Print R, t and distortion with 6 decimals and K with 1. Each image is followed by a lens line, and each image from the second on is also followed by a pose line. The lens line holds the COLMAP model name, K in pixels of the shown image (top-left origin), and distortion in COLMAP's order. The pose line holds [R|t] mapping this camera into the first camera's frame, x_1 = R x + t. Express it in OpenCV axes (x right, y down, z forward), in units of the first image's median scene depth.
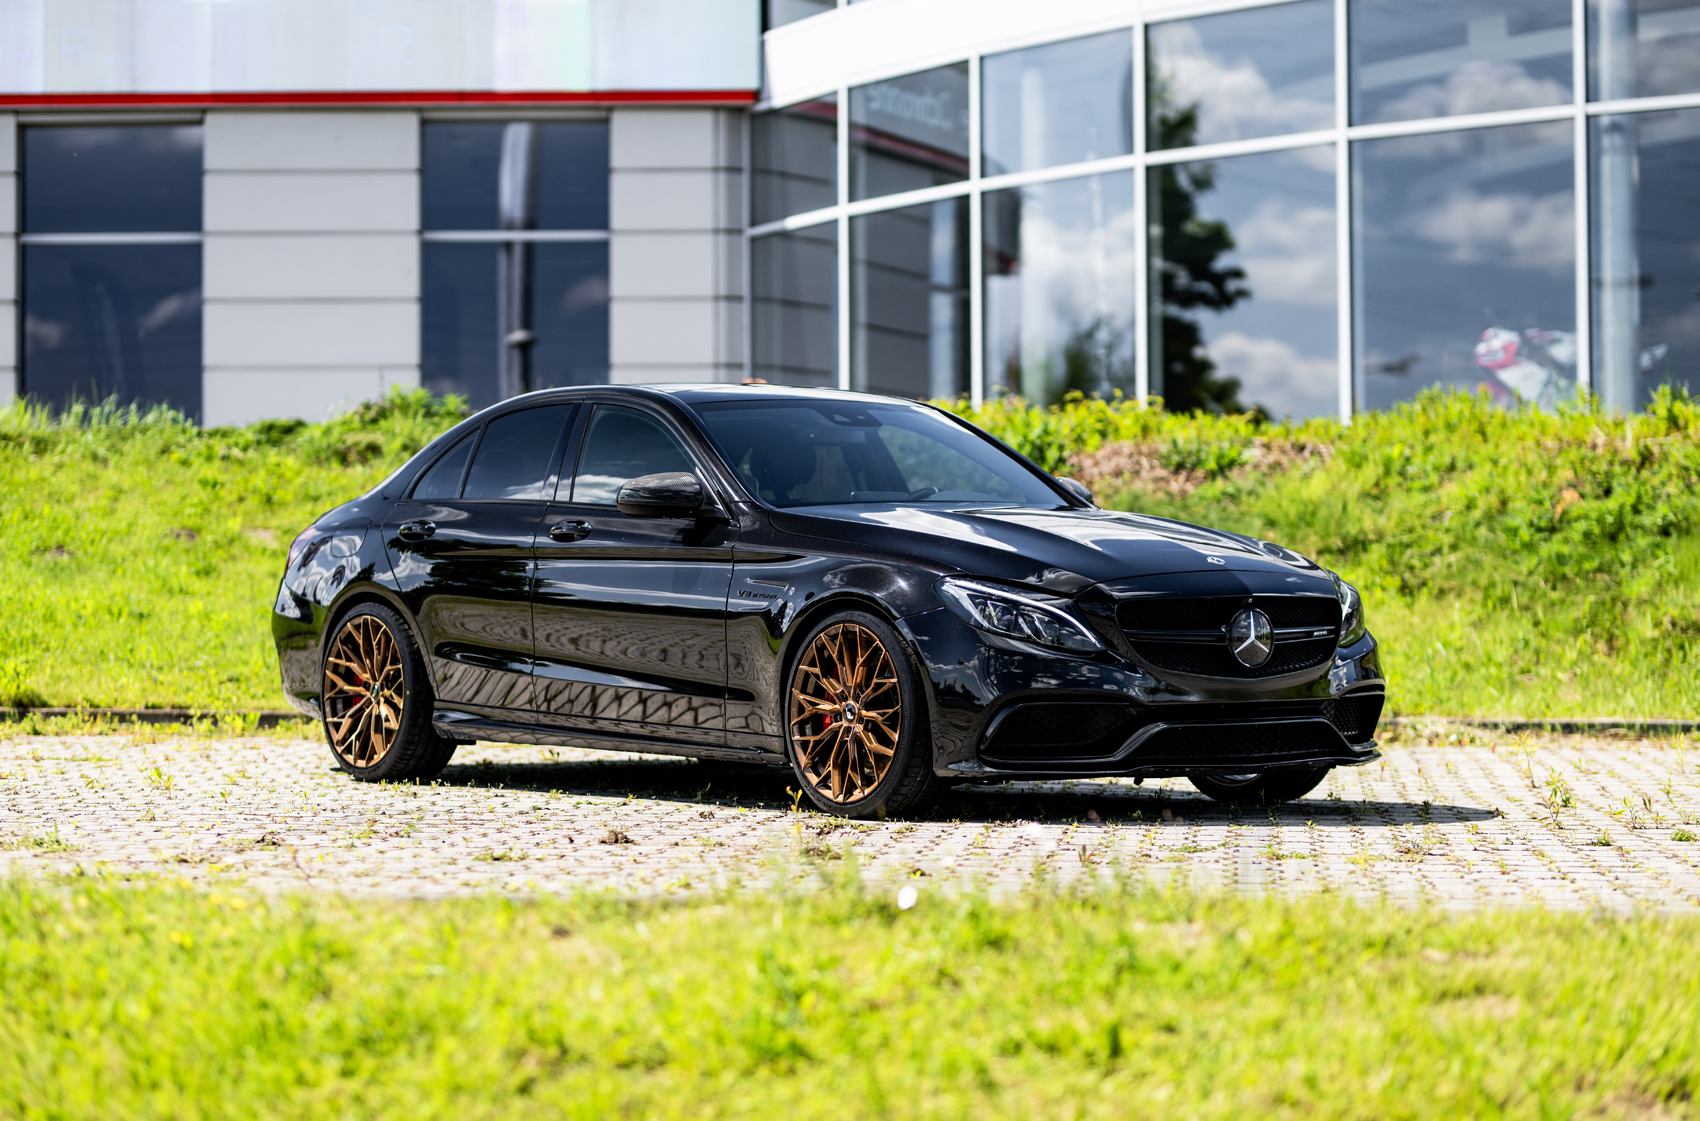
lens RADIAL K [[4320.3, 0, 850.0], [0, 4320.3, 560.5], [0, 0, 1]] dist [-0.164766, 0.025717]
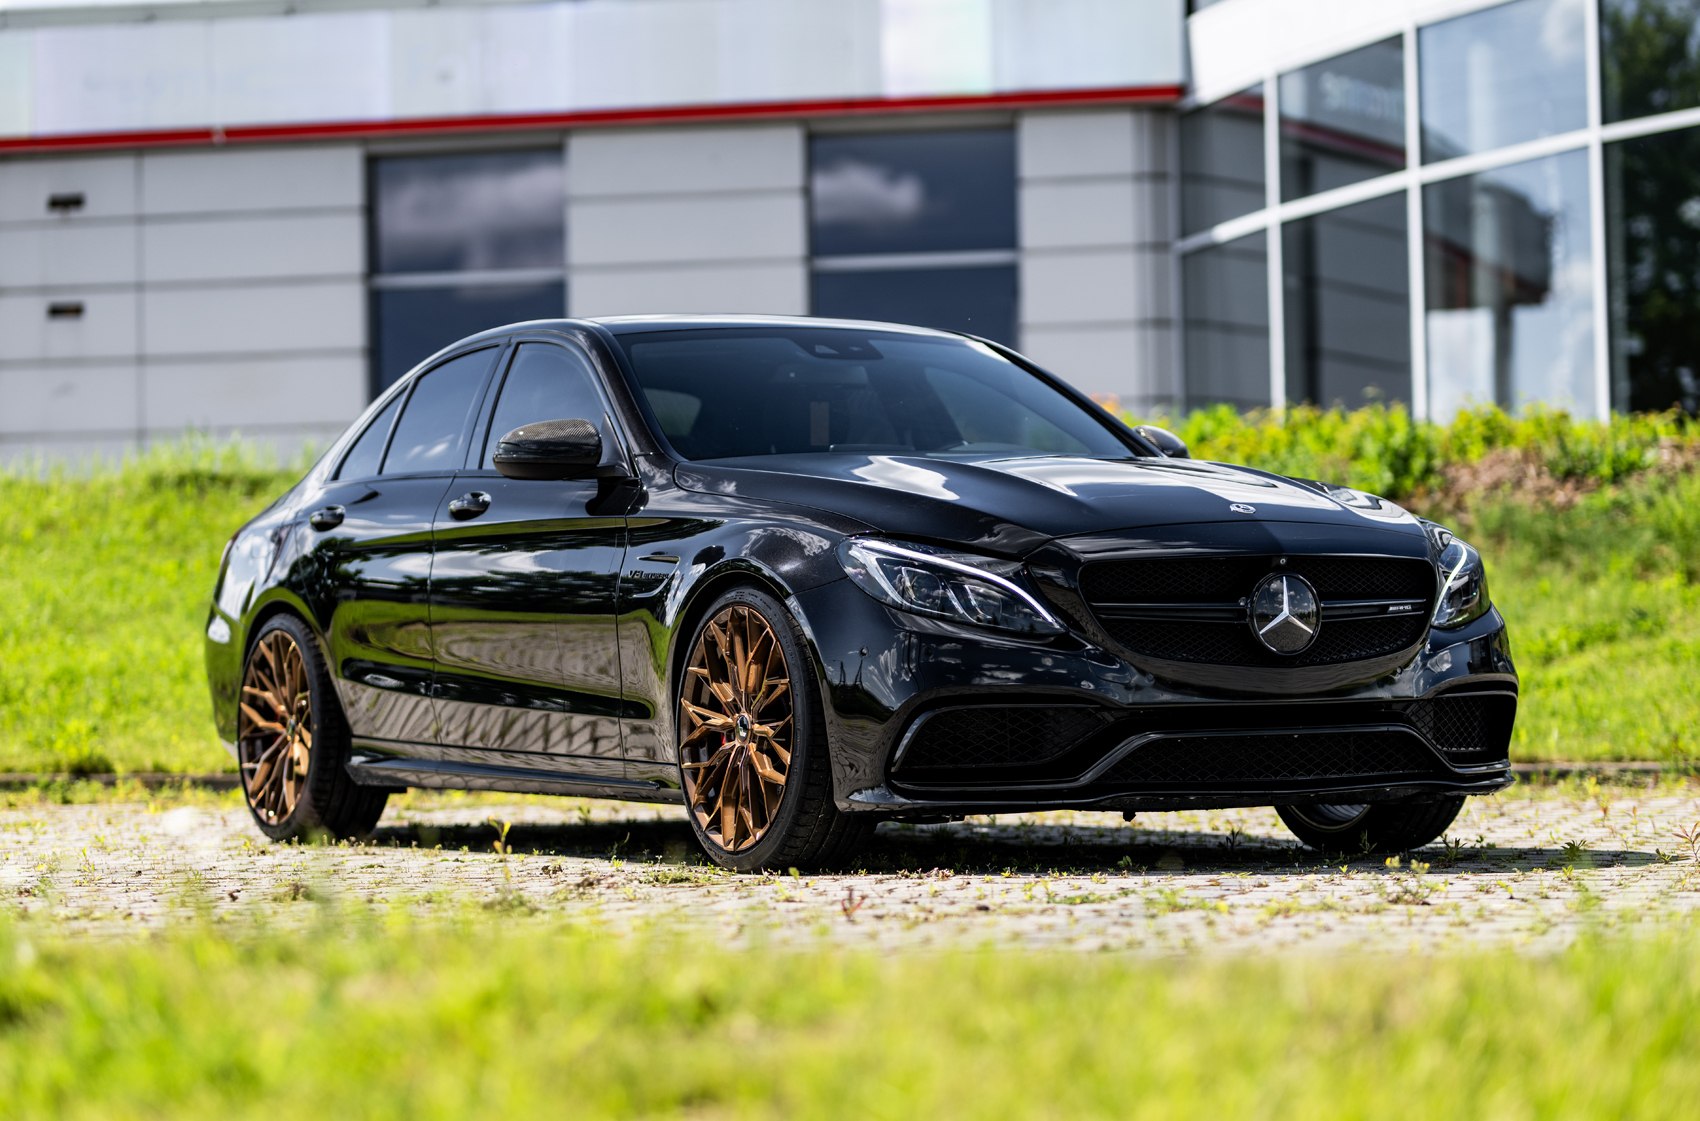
lens RADIAL K [[4320.3, 0, 850.0], [0, 4320.3, 560.5], [0, 0, 1]] dist [-0.164766, 0.025717]
pose [[0.982604, -0.023948, -0.184164, 0.135549], [0.018379, 0.999322, -0.031887, 0.026957], [0.184803, 0.027948, 0.982378, 0.249095]]
